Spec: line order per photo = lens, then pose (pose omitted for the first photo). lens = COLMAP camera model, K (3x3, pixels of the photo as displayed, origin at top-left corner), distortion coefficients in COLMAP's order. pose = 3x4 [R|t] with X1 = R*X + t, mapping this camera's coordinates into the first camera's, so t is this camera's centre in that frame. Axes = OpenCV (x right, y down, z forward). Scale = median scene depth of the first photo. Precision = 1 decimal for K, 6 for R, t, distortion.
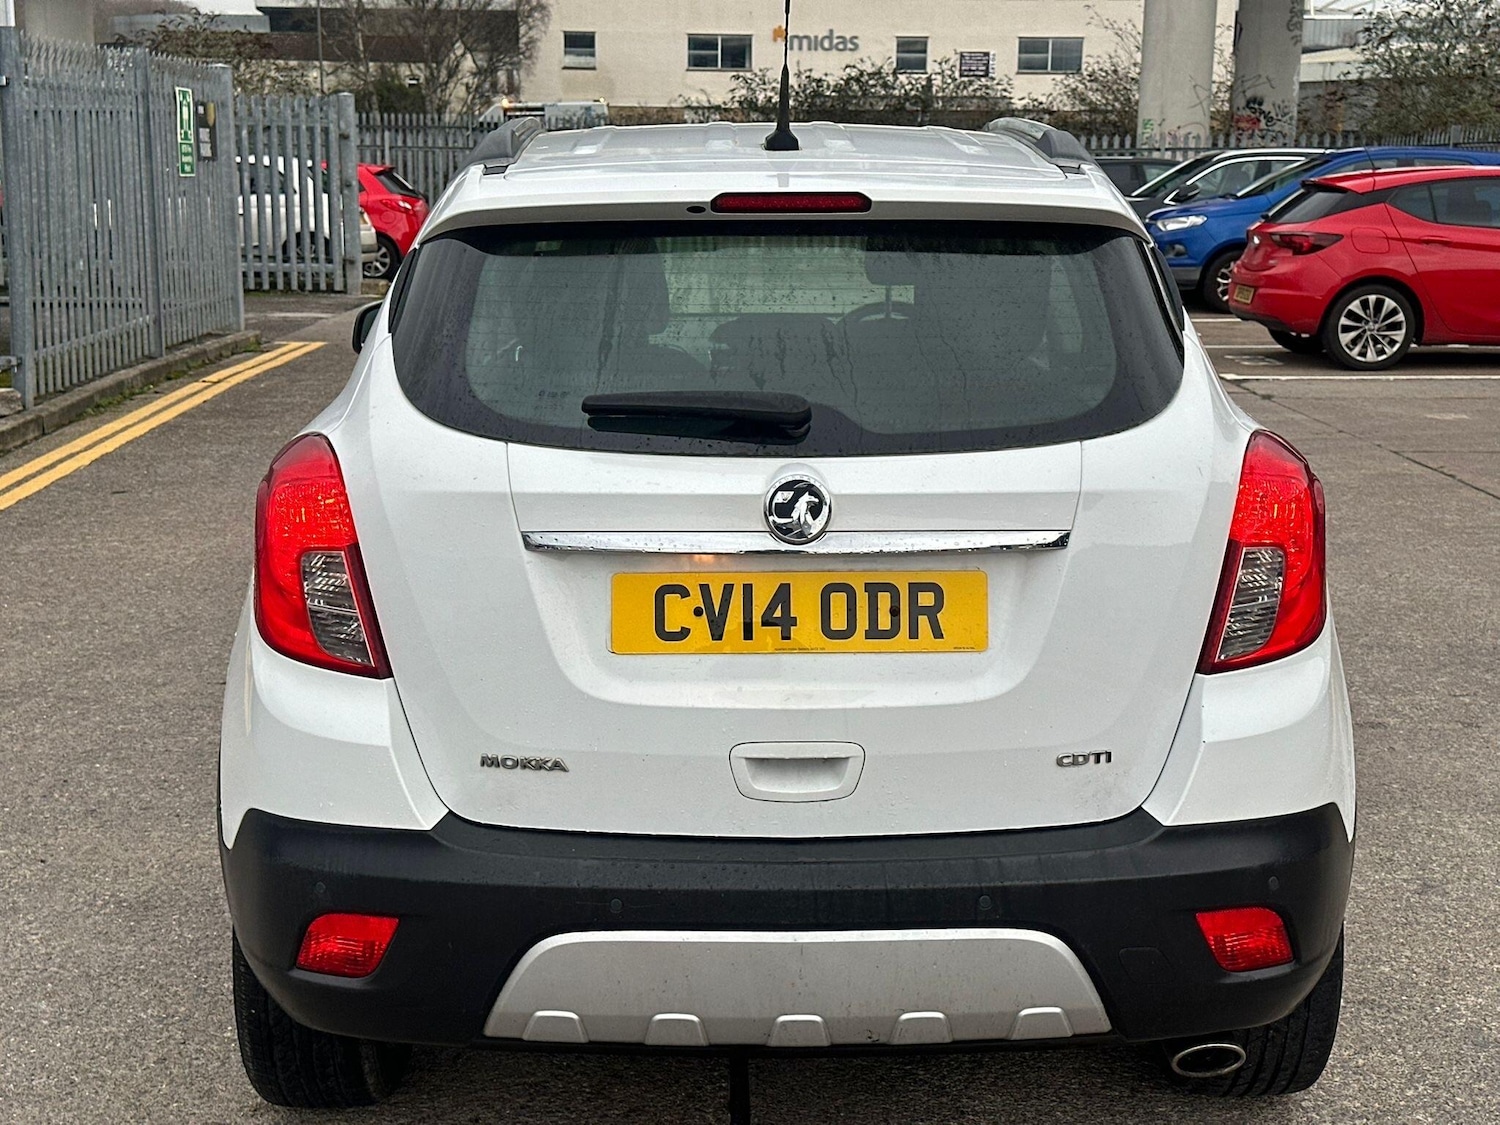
lens RADIAL K [[2075.8, 0, 769.3], [0, 2075.8, 529.5], [0, 0, 1]] dist [0.205316, -0.461989]
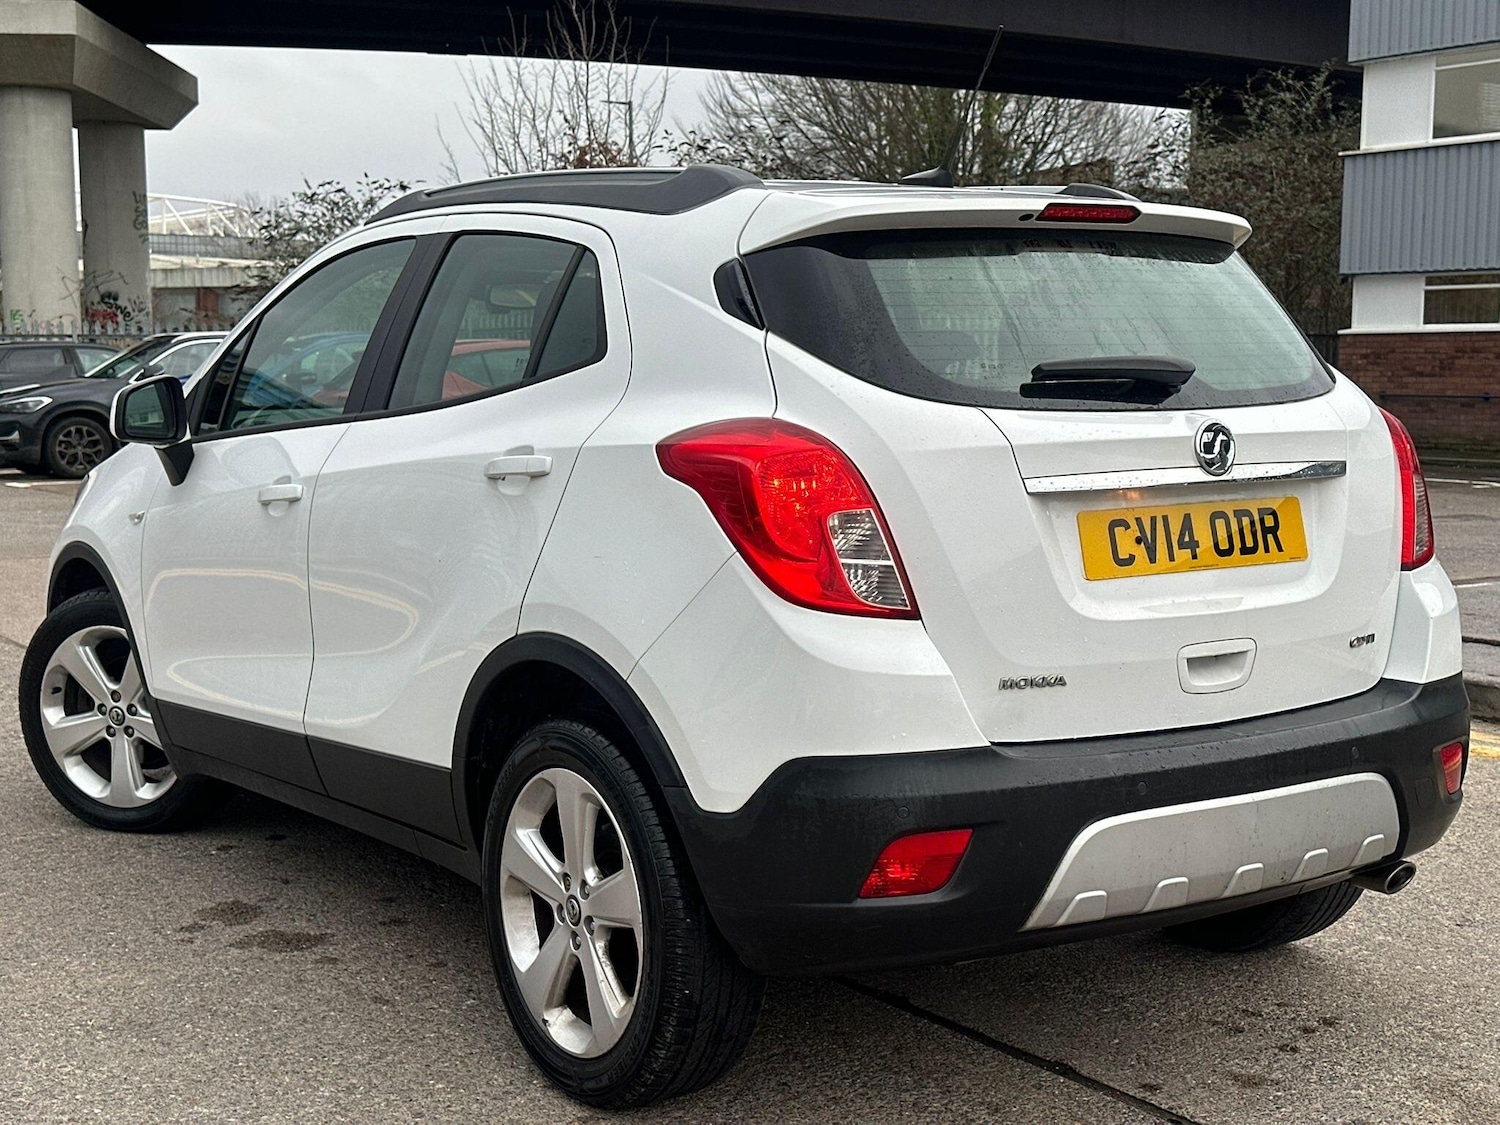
lens RADIAL K [[2075.8, 0, 769.3], [0, 2075.8, 529.5], [0, 0, 1]] dist [0.205316, -0.461989]
pose [[0.831374, -0.053830, 0.553100, -0.867565], [0.108459, 0.991875, -0.066493, 0.089658], [-0.545027, 0.115270, 0.830457, 0.121453]]
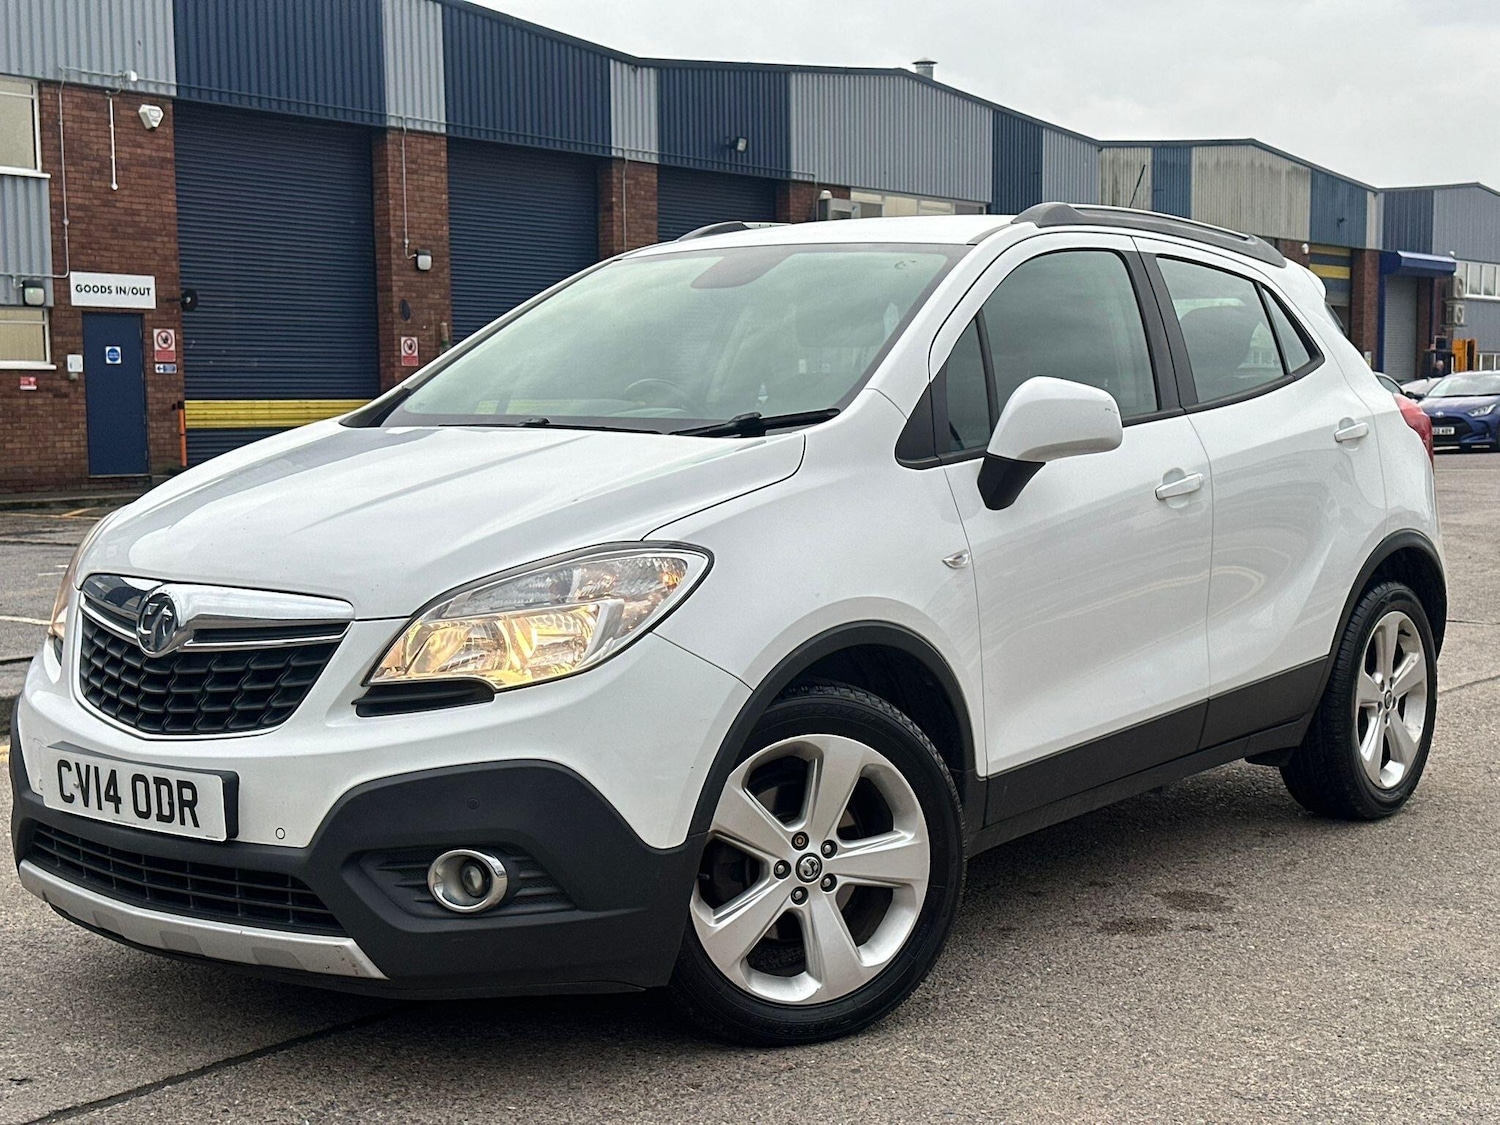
lens RADIAL K [[2056.9, 0, 776.6], [0, 2056.9, 589.6], [0, 0, 1]] dist [0.179226, -0.253953]
pose [[-0.772011, -0.053774, 0.633331, -1.099086], [0.121506, 0.965553, 0.230095, -0.418243], [-0.623887, 0.254589, -0.738884, 3.064537]]
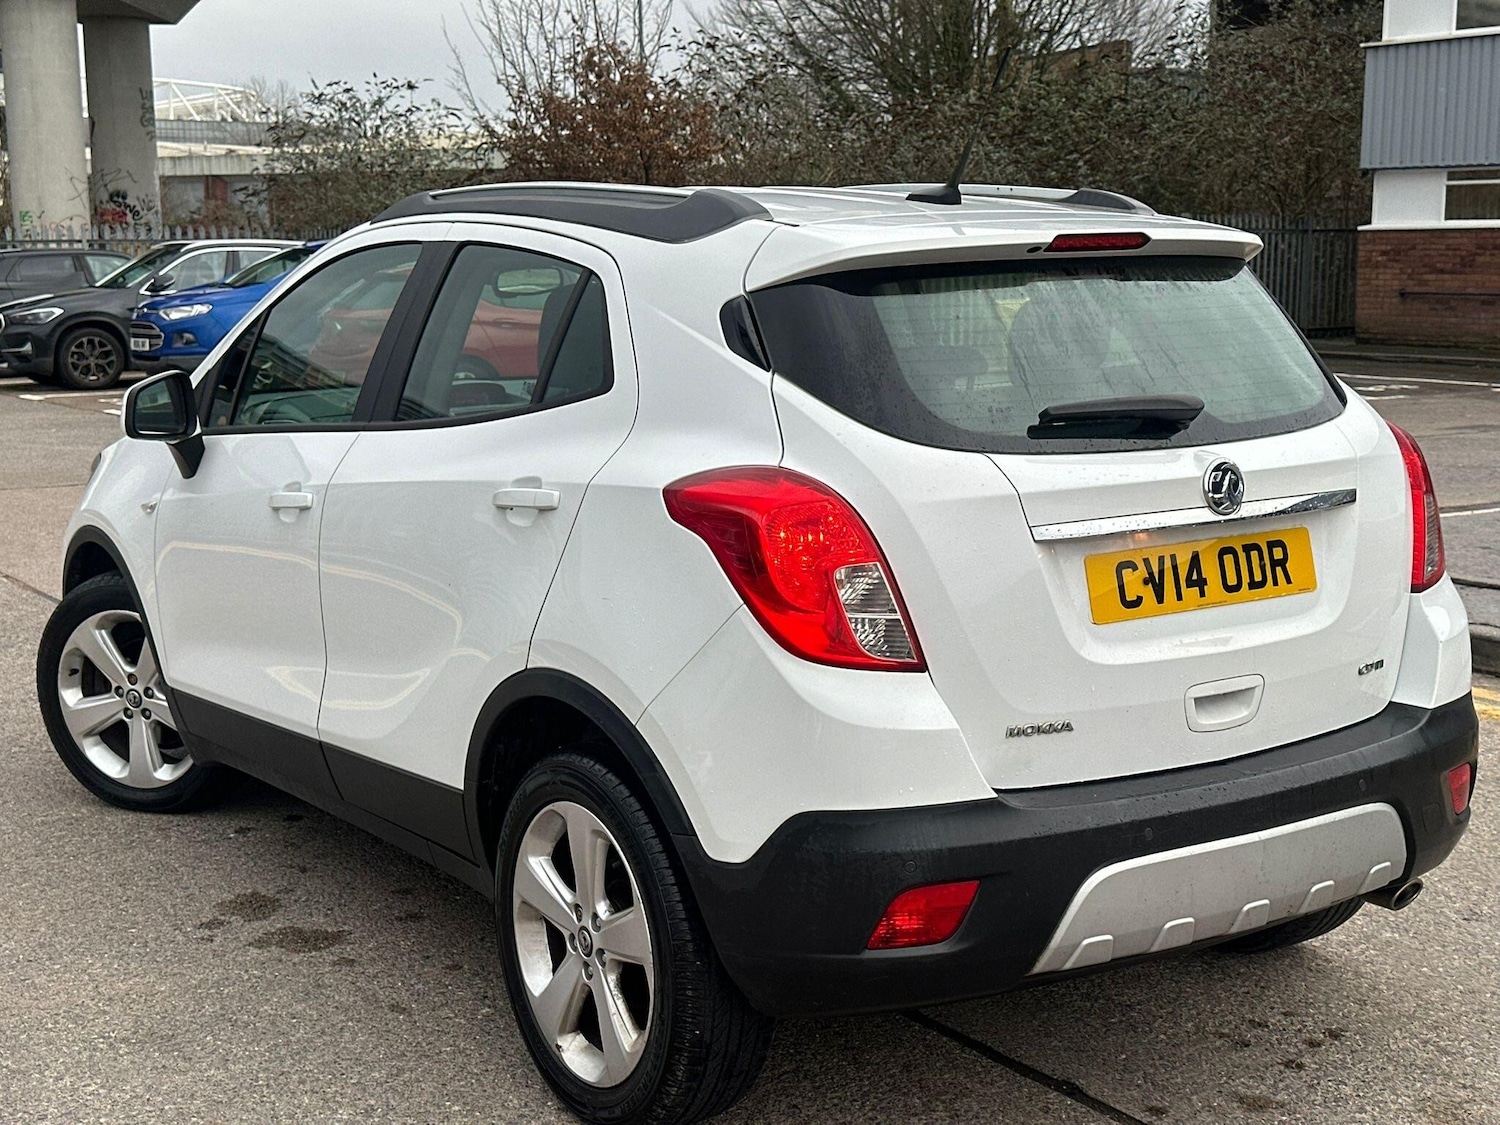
lens RADIAL K [[2079.8, 0, 756.8], [0, 2079.8, 523.0], [0, 0, 1]] dist [0.203583, -0.444408]
pose [[0.837891, -0.087200, 0.538827, -0.860012], [0.113146, 0.993463, -0.015169, -0.000581], [-0.533981, 0.073676, 0.842280, 0.107494]]
